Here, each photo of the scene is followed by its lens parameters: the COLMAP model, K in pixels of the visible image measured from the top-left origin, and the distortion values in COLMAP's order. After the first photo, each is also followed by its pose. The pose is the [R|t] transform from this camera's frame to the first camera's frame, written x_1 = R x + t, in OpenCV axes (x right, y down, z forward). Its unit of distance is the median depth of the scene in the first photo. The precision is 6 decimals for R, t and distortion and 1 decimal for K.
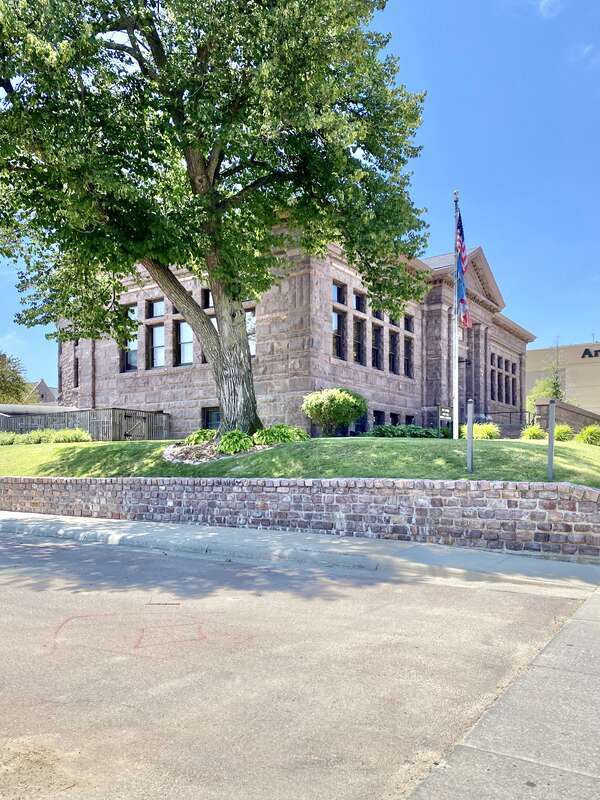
lens RADIAL K [[649.3, 0, 300.4], [0, 649.3, 448.4], [0, 0, 1]] dist [0.044342, -0.007498]
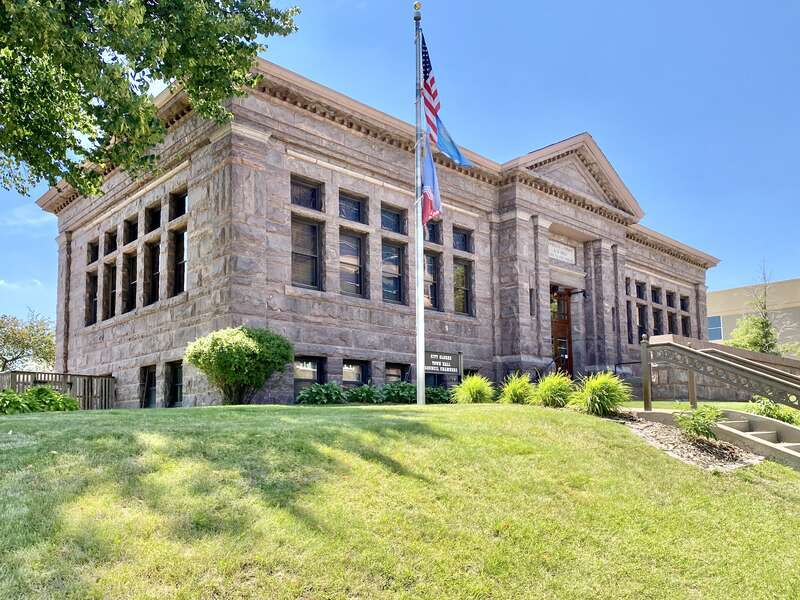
lens RADIAL K [[655.4, 0, 396.1], [0, 655.4, 364.0], [0, 0, 1]] dist [0.053125, -0.076701]
pose [[0.974448, -0.034254, -0.221985, 0.353986], [0.017856, 0.996989, -0.075459, -0.006249], [0.223902, 0.069567, 0.972126, 0.423394]]
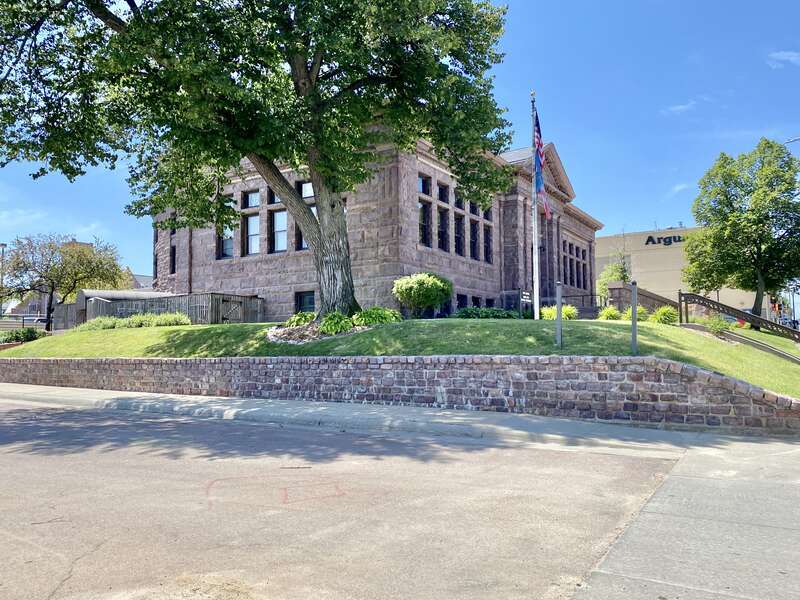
lens RADIAL K [[628.3, 0, 389.6], [0, 628.3, 300.5], [0, 0, 1]] dist [0.048720, -0.002470]
pose [[0.999716, -0.005182, 0.023249, -0.027187], [0.006359, 0.998687, -0.050832, 0.004531], [-0.022955, 0.050965, 0.998437, -0.027635]]
